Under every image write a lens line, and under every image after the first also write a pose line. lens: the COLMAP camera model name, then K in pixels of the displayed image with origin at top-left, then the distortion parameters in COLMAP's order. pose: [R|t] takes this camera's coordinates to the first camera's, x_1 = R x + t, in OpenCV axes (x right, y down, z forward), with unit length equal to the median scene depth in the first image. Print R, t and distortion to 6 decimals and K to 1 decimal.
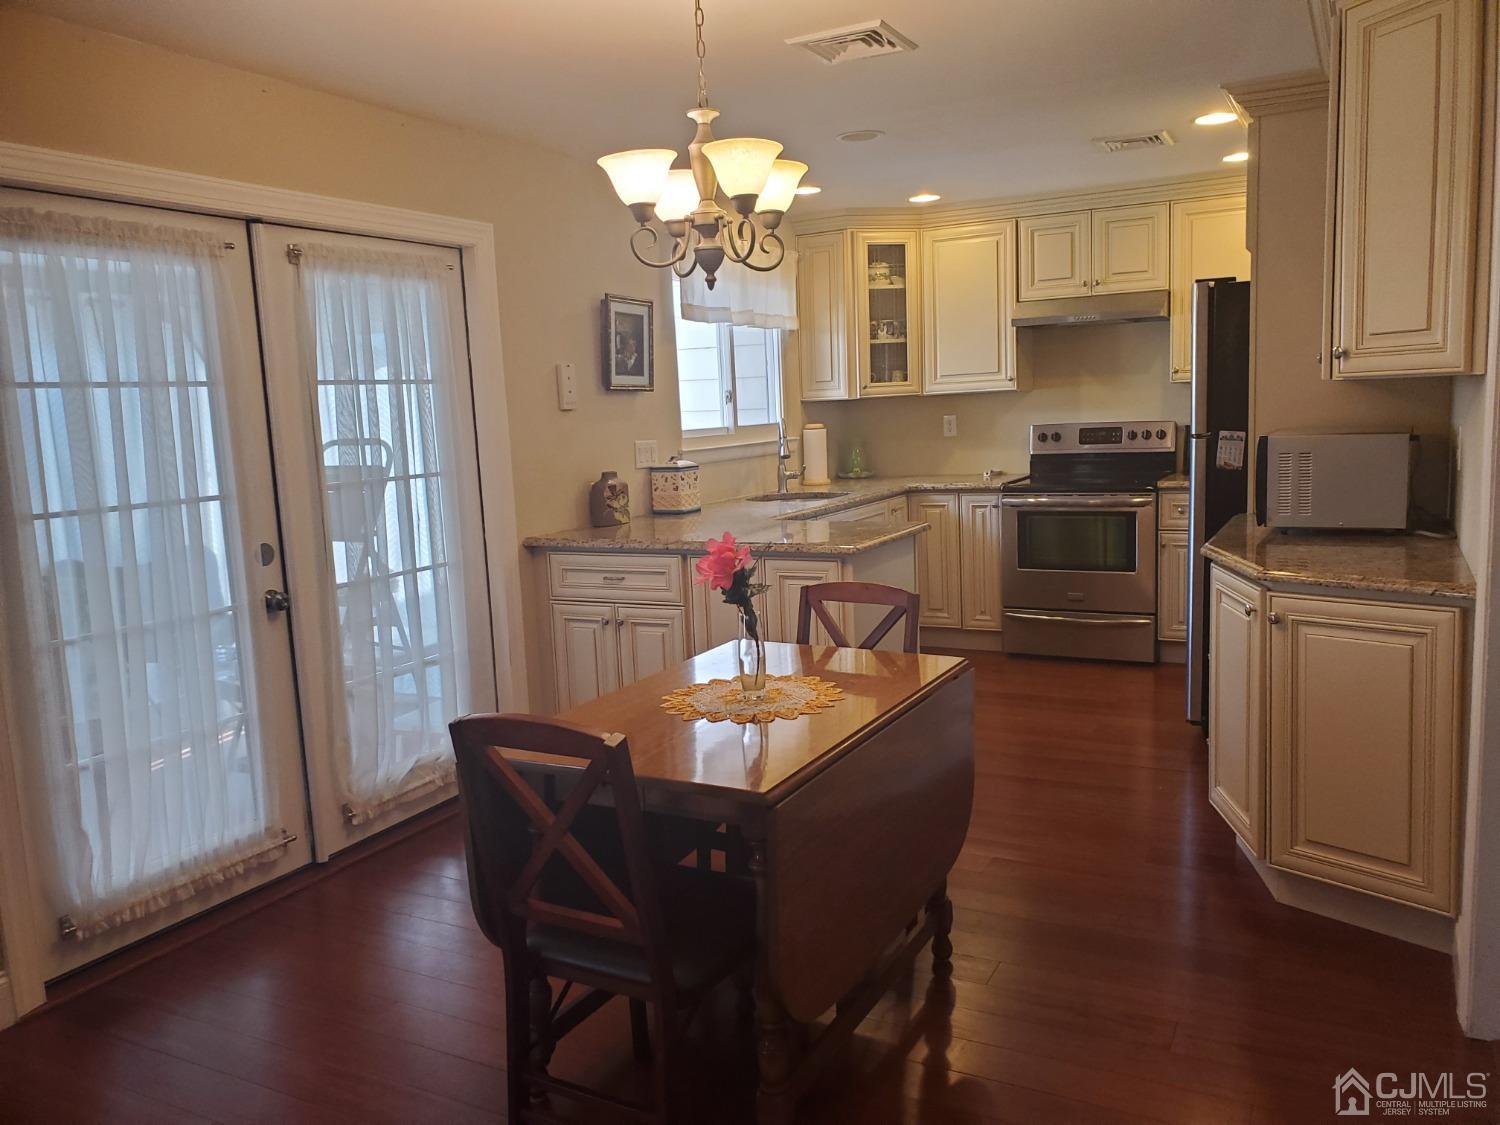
lens RADIAL K [[1188.6, 0, 747.7], [0, 1188.6, 574.1], [0, 0, 1]] dist [0.056182, -0.060349]
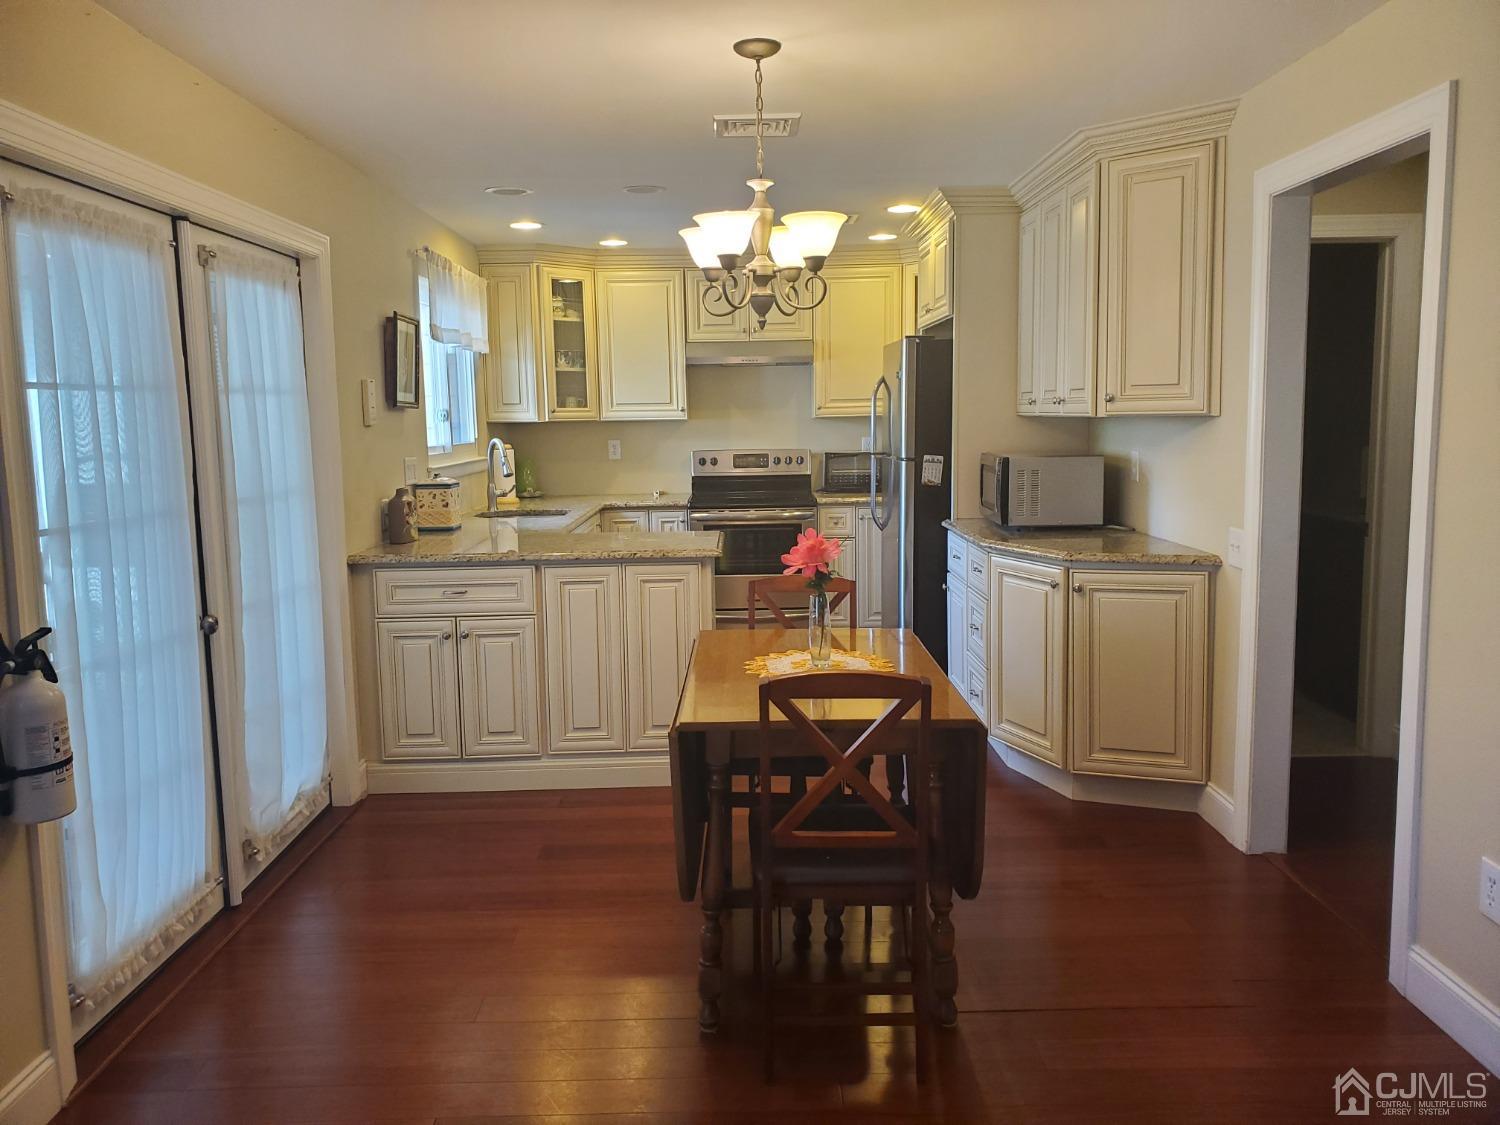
lens RADIAL K [[1188.6, 0, 766.4], [0, 1188.6, 554.2], [0, 0, 1]] dist [0.056182, -0.060349]
pose [[0.874380, -0.028895, 0.484380, -0.314374], [0.048088, 0.998472, -0.027243, 0.009923], [-0.482853, 0.047114, 0.874433, -0.018014]]
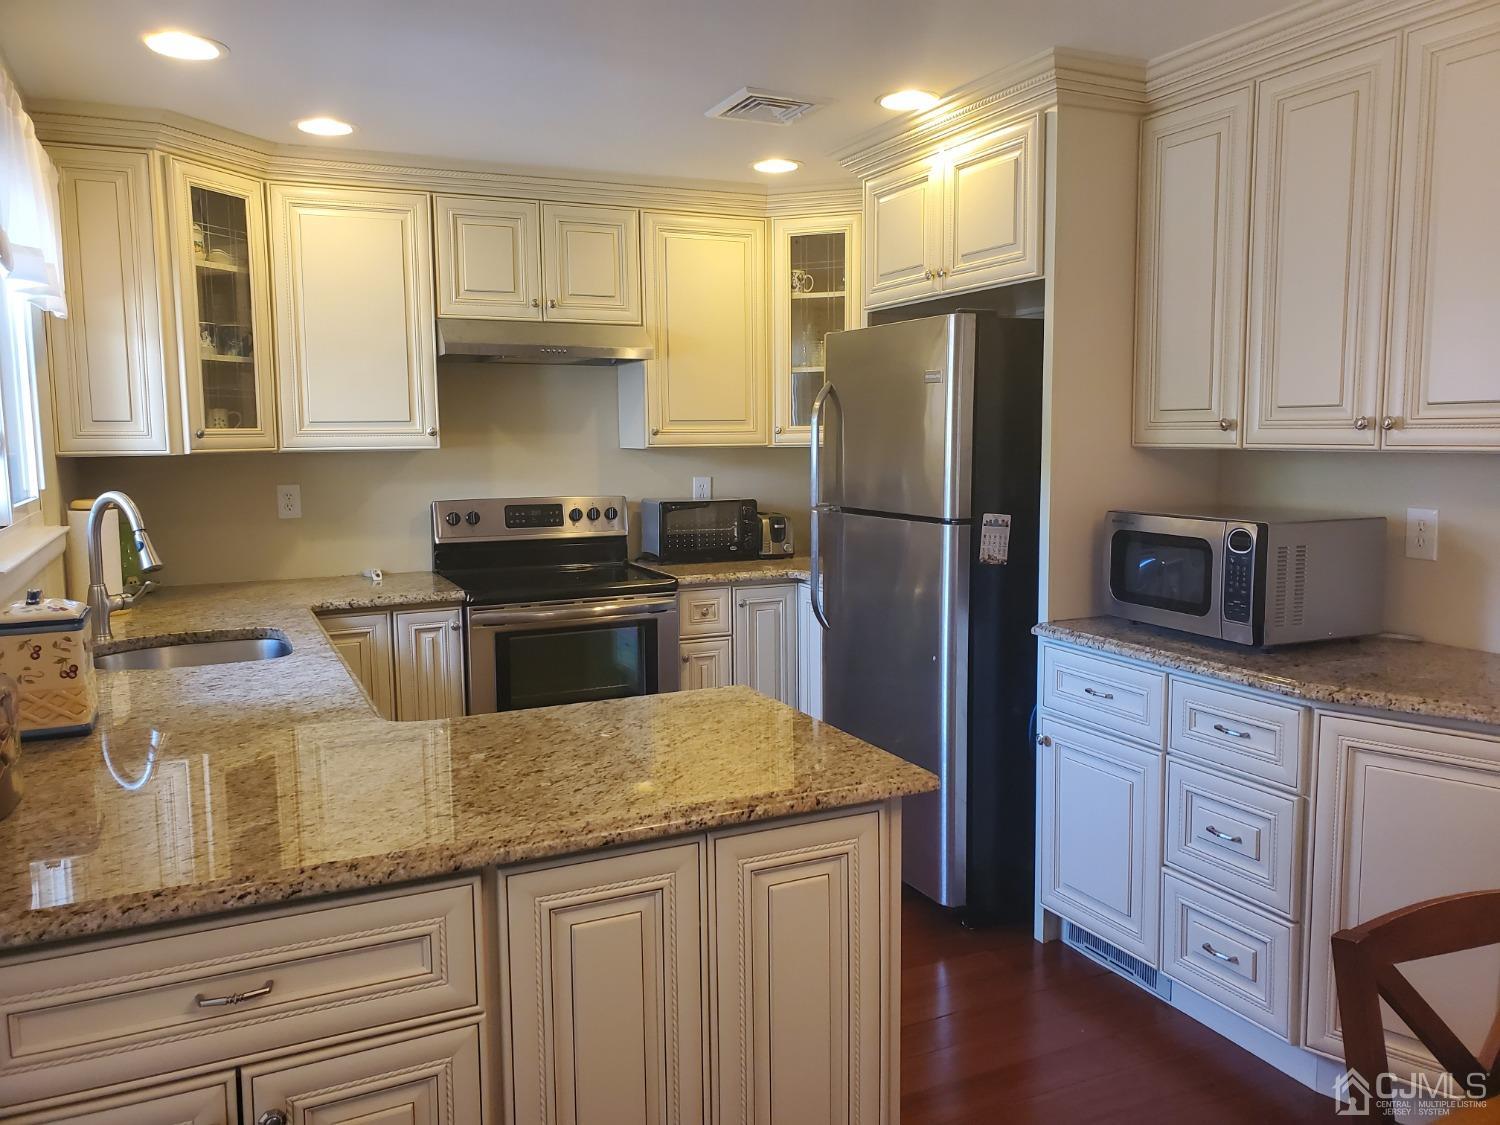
lens RADIAL K [[1188.6, 0, 767.6], [0, 1188.6, 524.6], [0, 0, 1]] dist [0.056182, -0.060349]
pose [[0.595891, -0.027328, 0.802601, -0.243706], [0.098579, 0.994352, -0.039333, -0.082776], [-0.796992, 0.102558, 0.595219, 0.565074]]
